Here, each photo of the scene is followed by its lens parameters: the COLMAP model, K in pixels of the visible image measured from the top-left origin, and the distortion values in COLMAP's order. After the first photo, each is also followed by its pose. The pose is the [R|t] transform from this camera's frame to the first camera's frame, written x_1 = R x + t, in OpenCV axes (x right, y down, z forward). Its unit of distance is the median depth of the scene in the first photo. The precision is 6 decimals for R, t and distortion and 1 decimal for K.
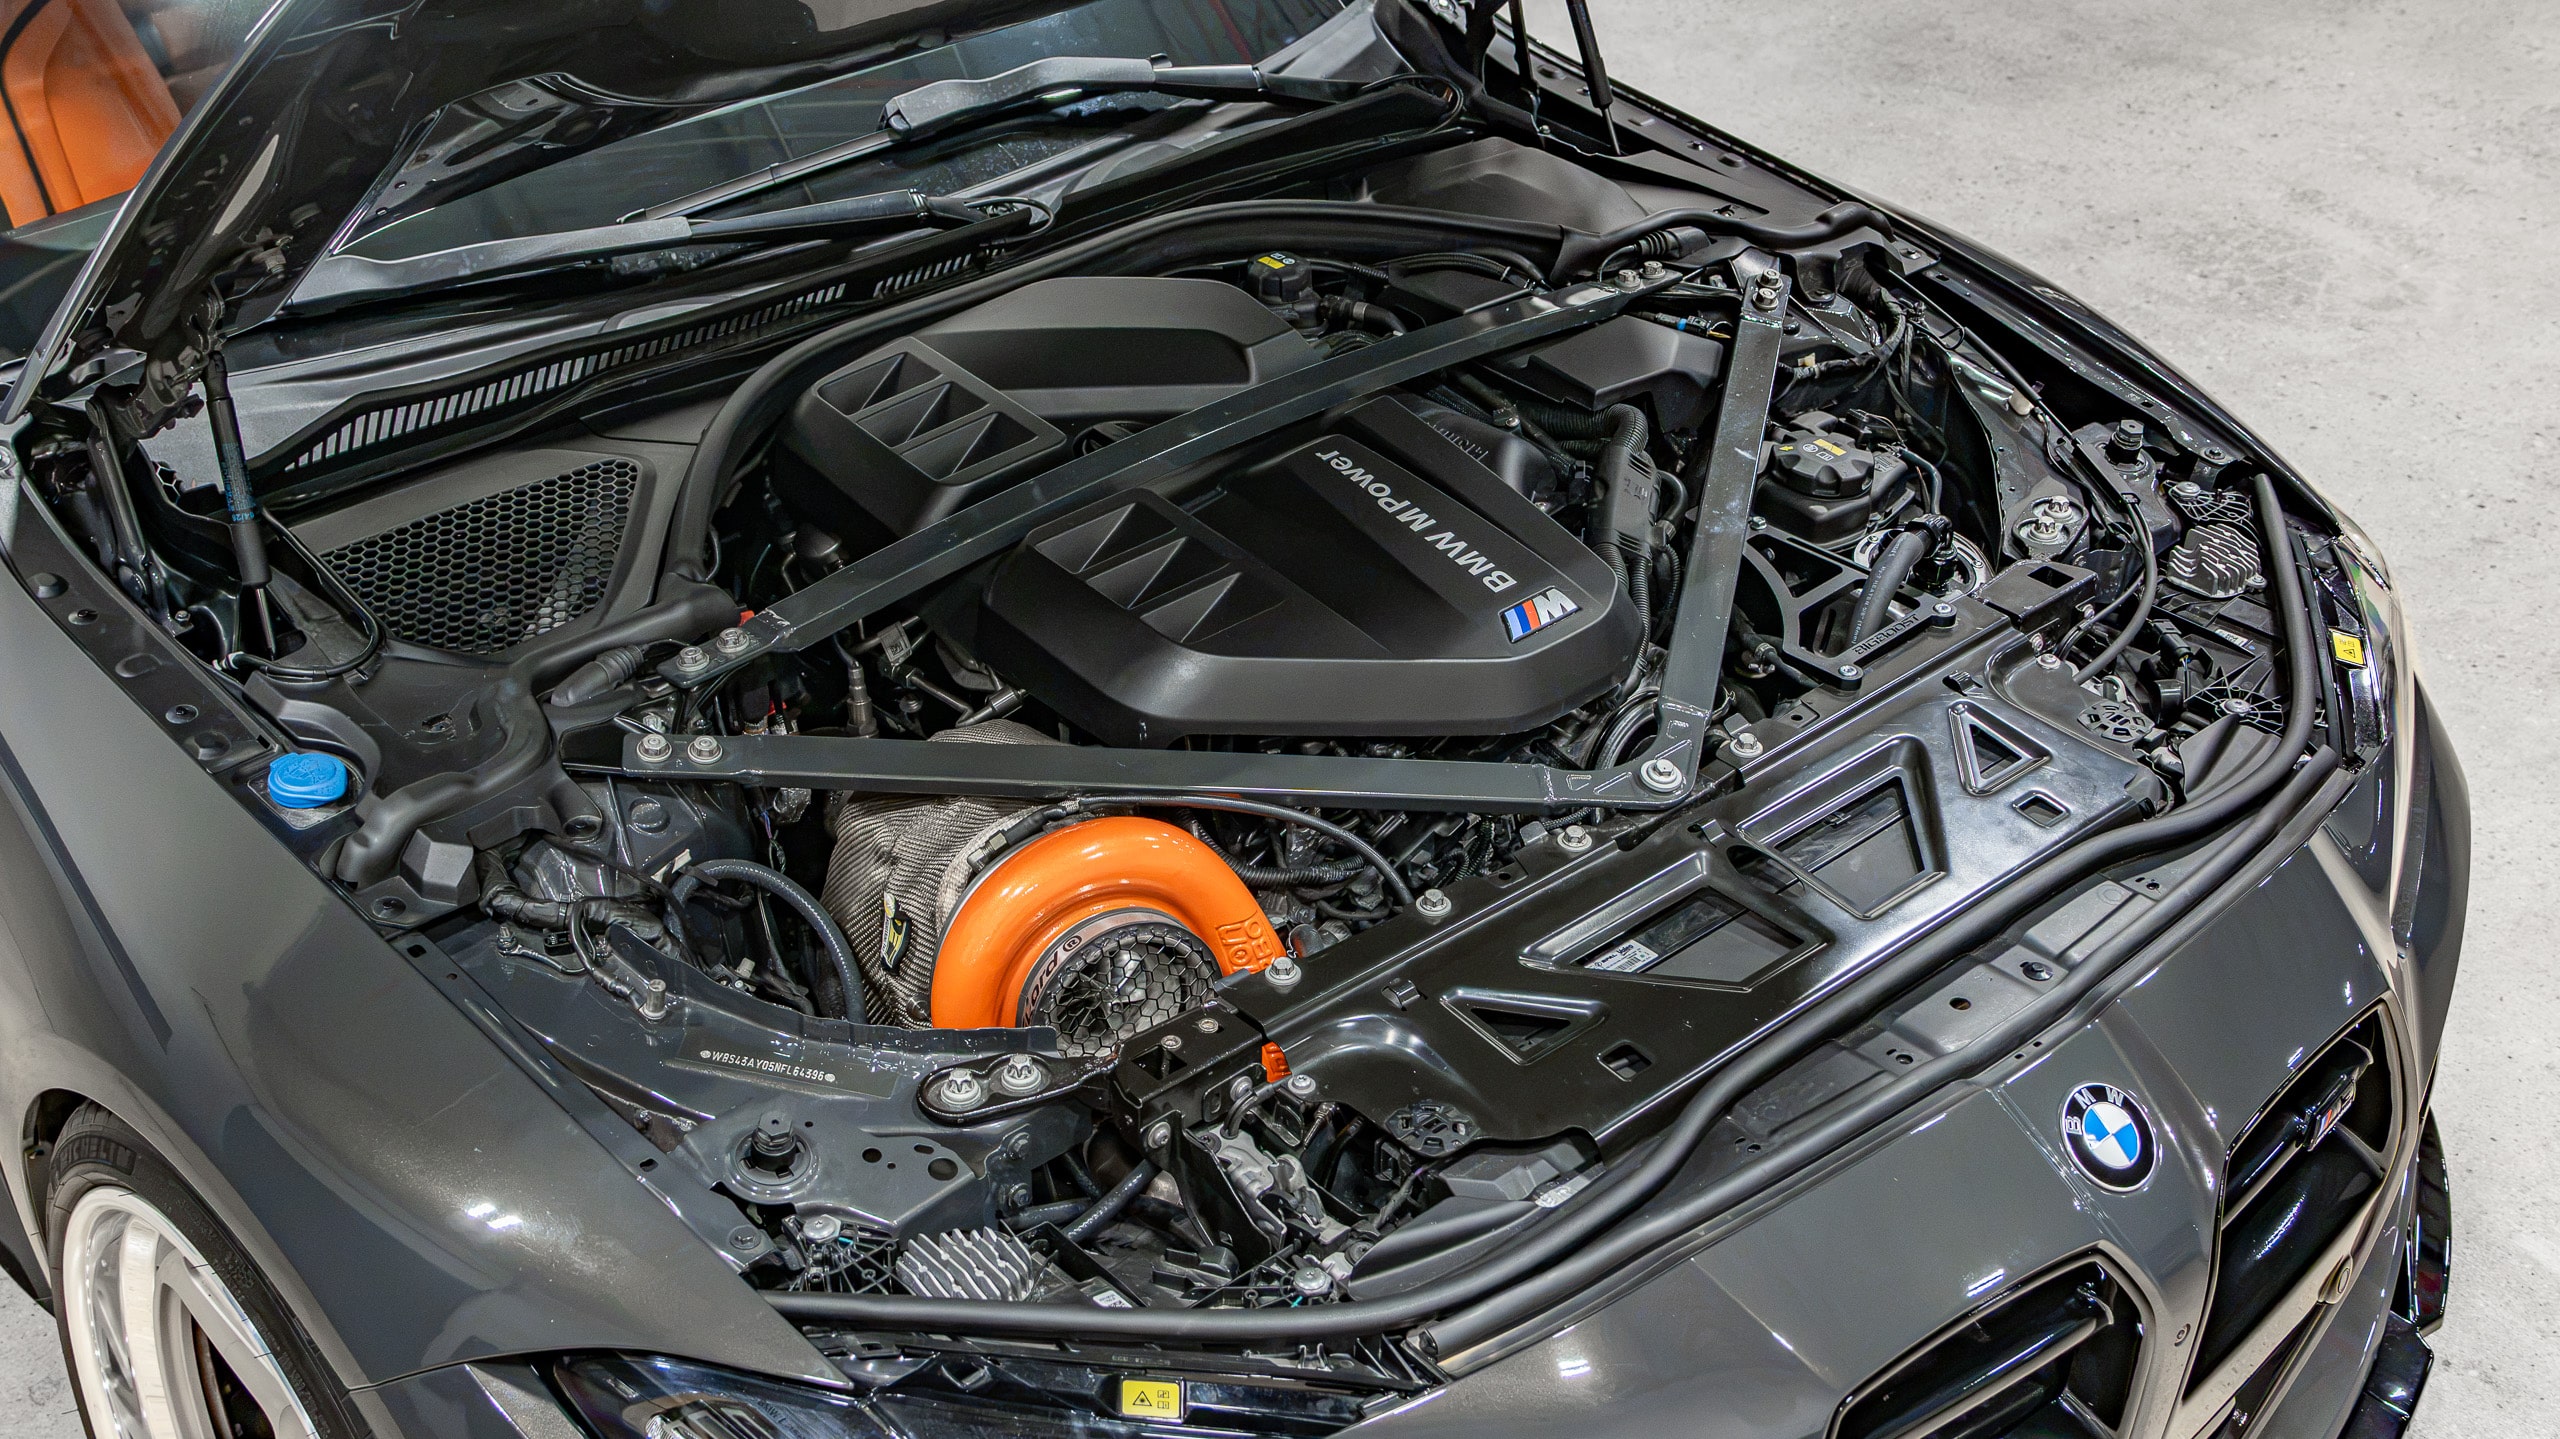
lens RADIAL K [[3234.8, 0, 1271.7], [0, 3234.8, 741.9], [0, 0, 1]] dist [0.009545, 0.000000]
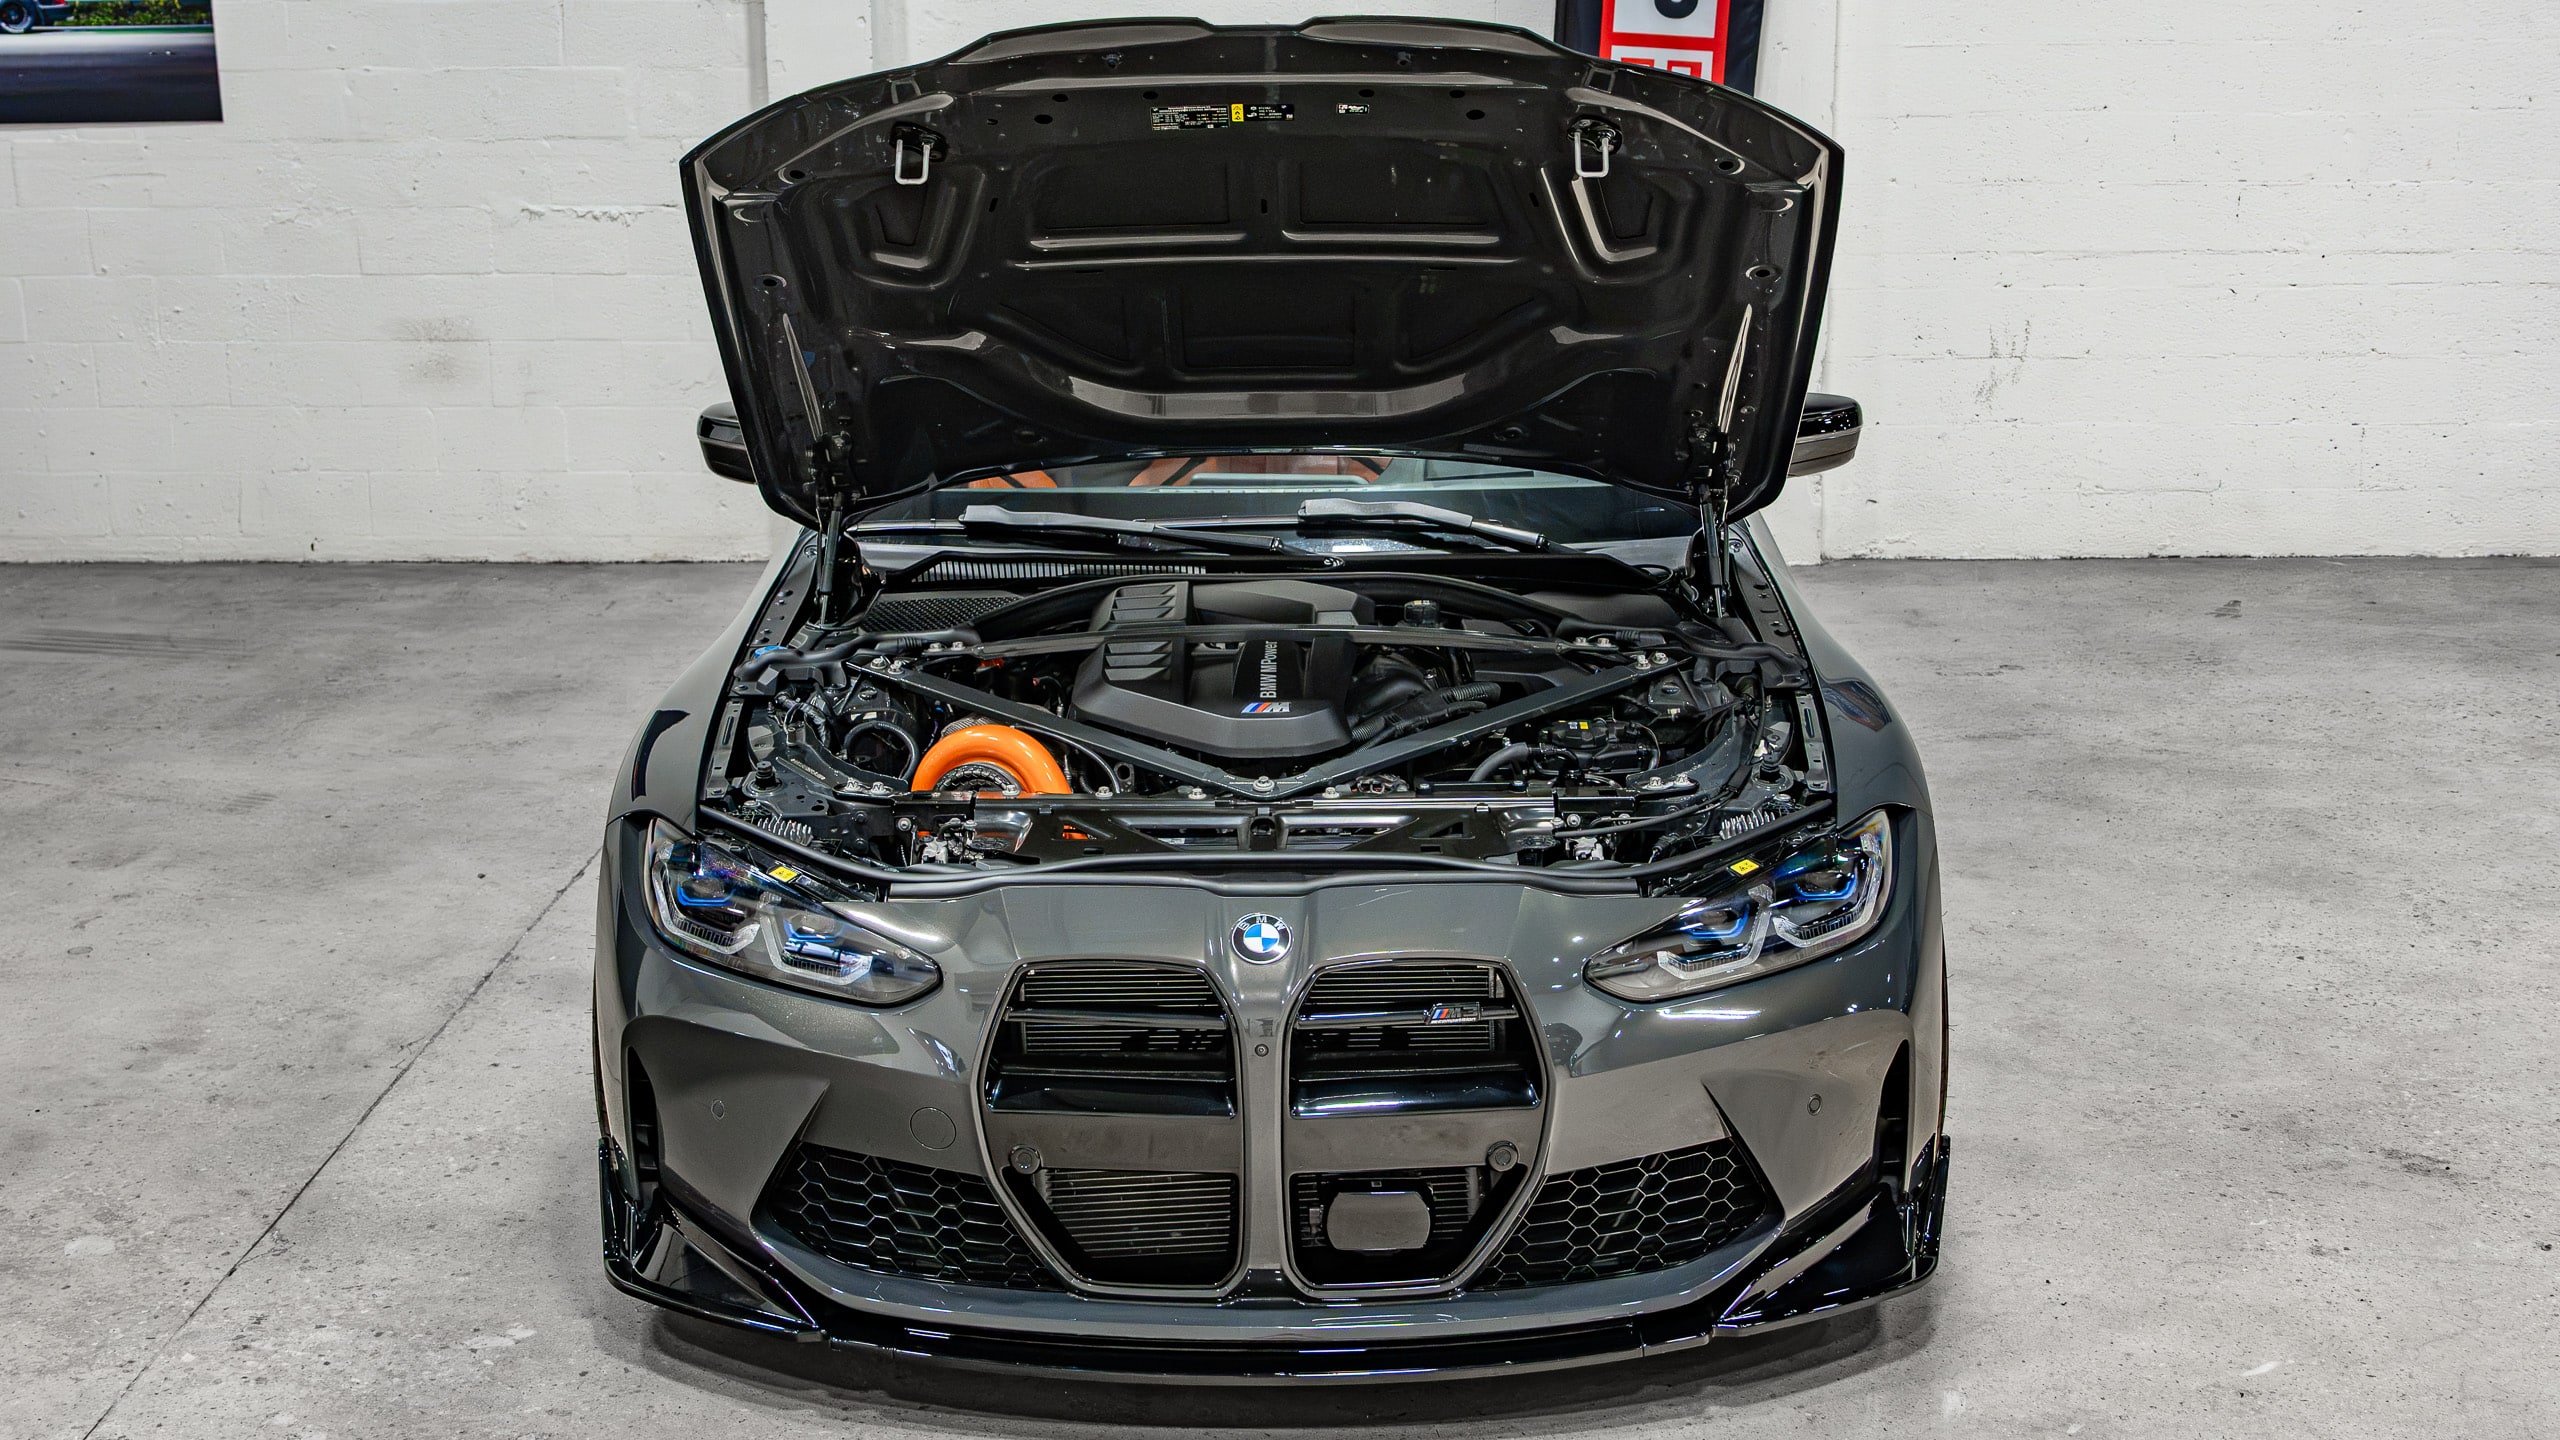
lens RADIAL K [[3234.8, 0, 1247.1], [0, 3234.8, 717.7], [0, 0, 1]] dist [0.009545, 0.000000]
pose [[0.724475, 0.155419, -0.671551, 1.429270], [-0.351360, 0.921443, -0.165798, 0.302395], [0.593028, 0.356072, 0.722170, -0.418085]]
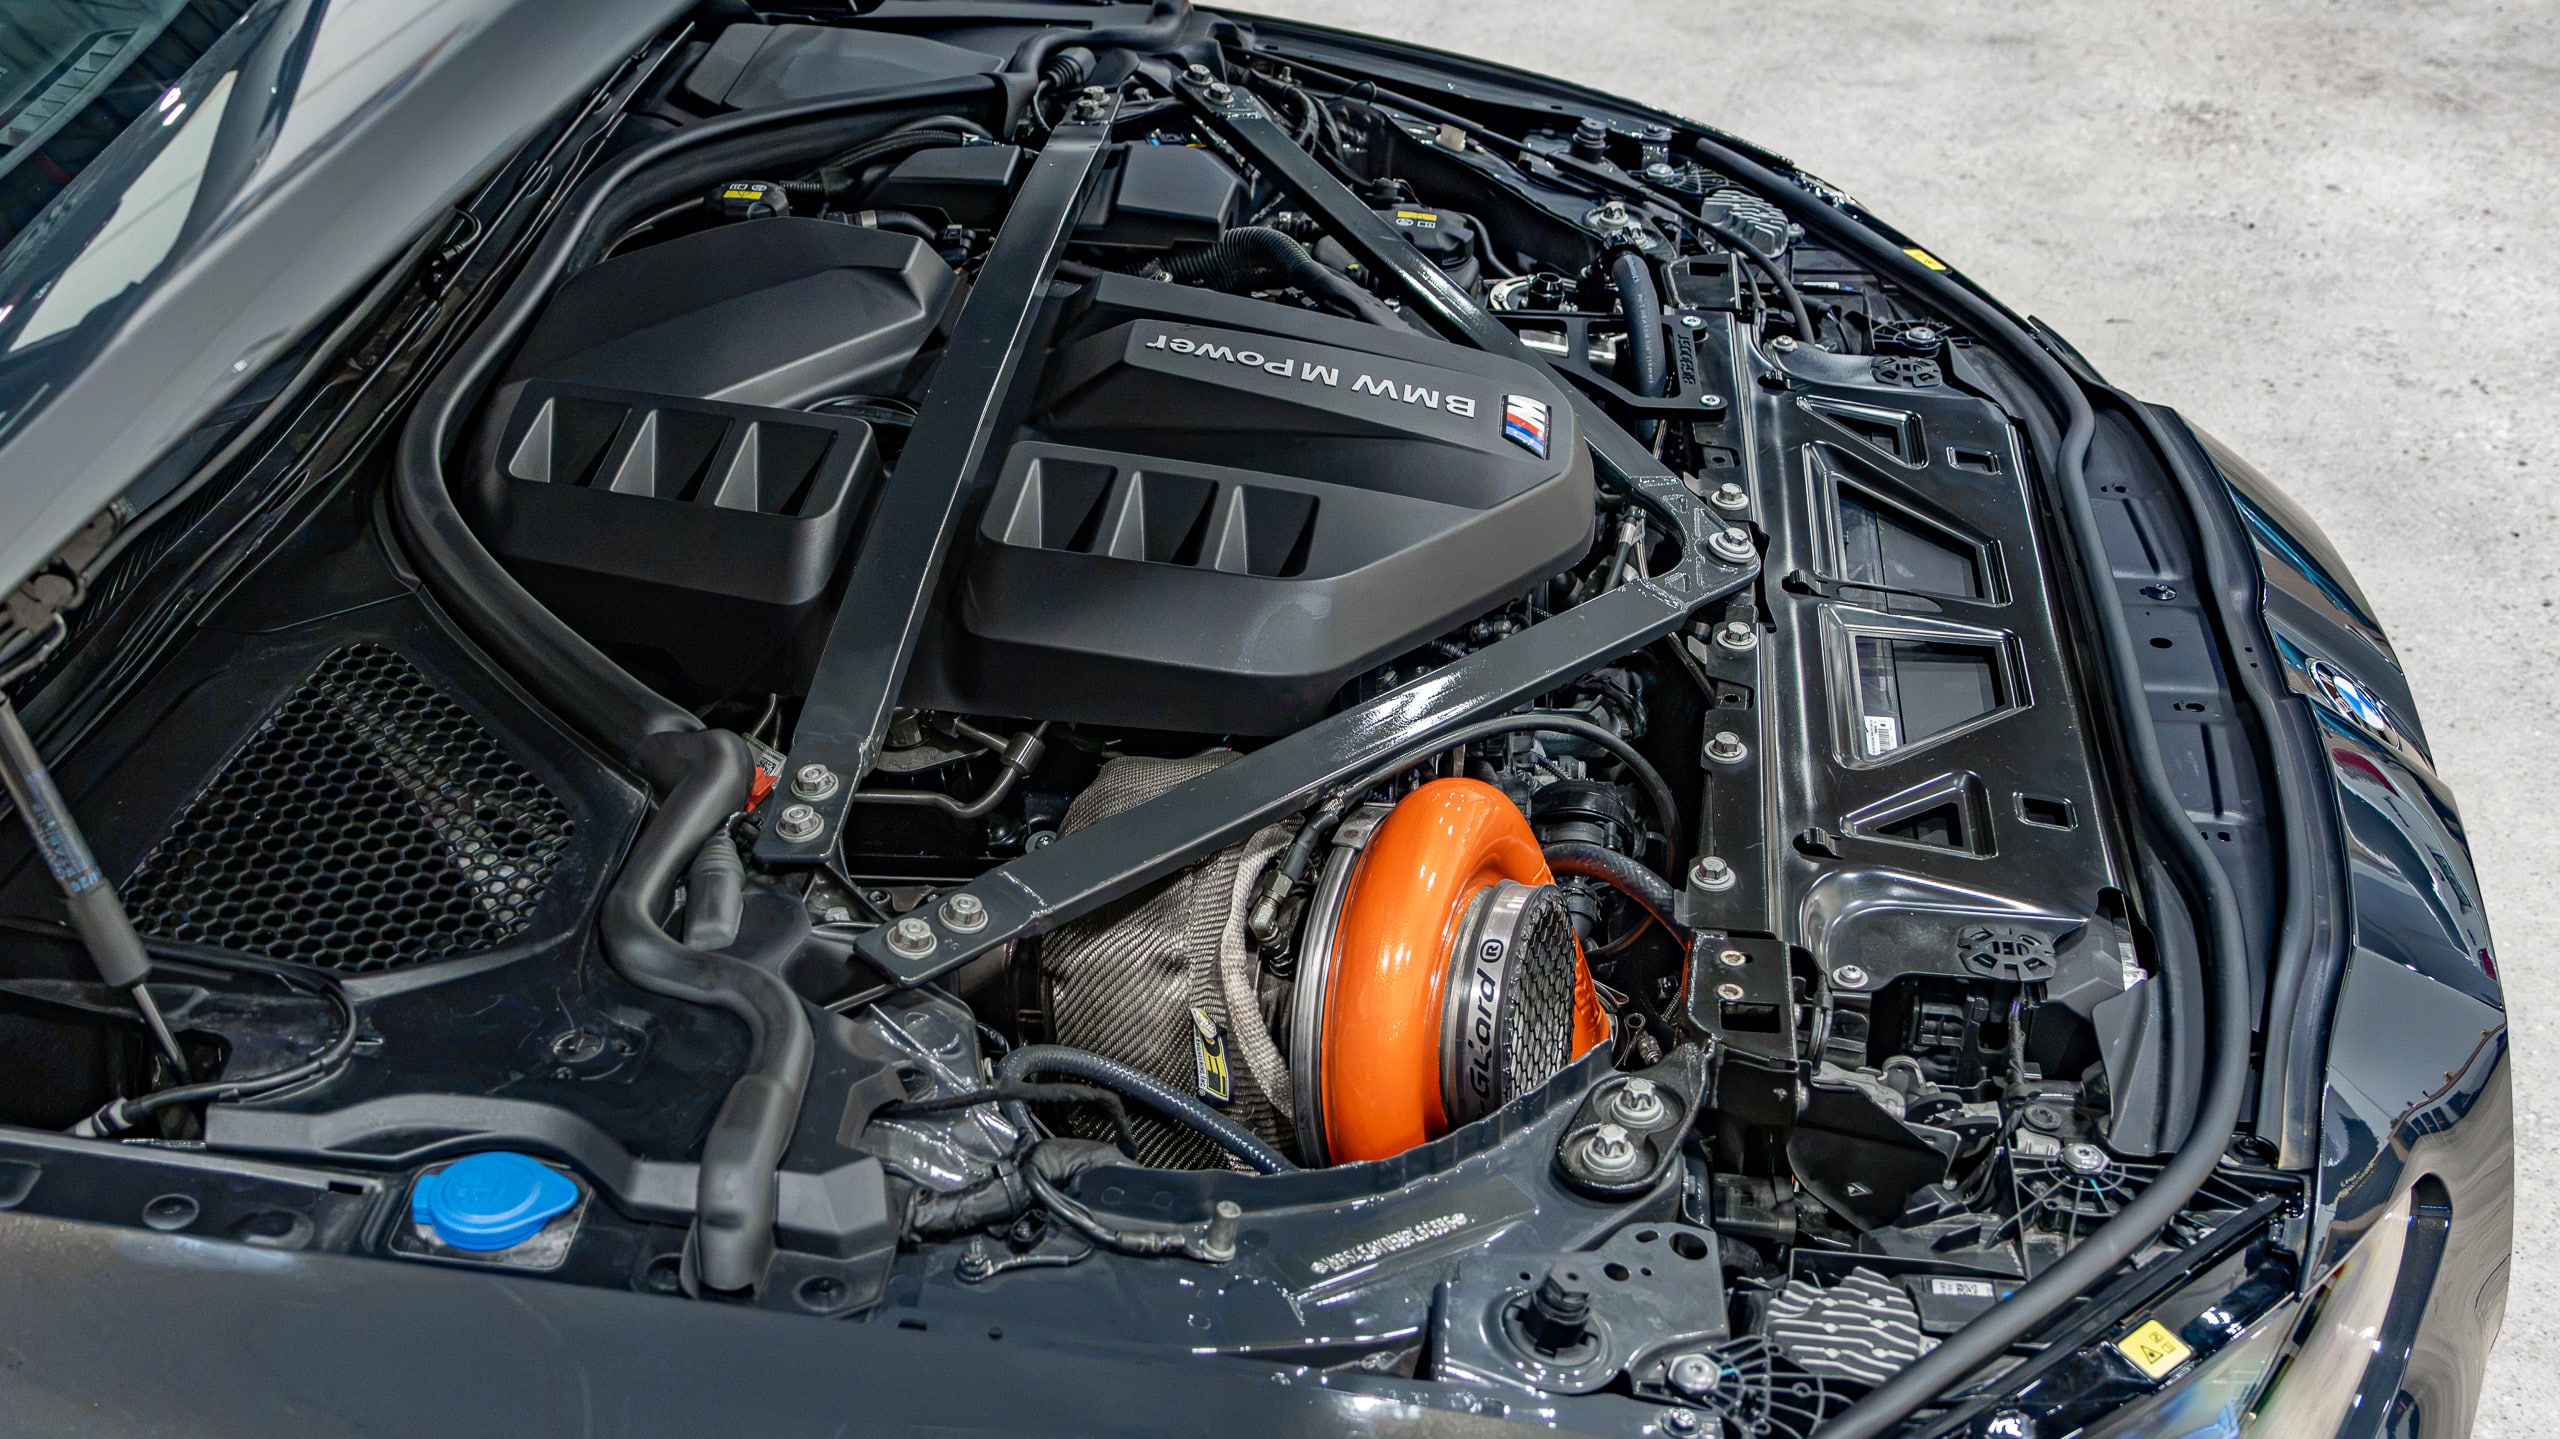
lens RADIAL K [[3234.8, 0, 1302.4], [0, 3234.8, 707.1], [0, 0, 1]] dist [0.009545, 0.000000]
pose [[0.738255, -0.347344, 0.578214, -0.491235], [0.356750, 0.928579, 0.102322, -0.081255], [-0.572459, 0.130738, 0.809443, 0.378393]]
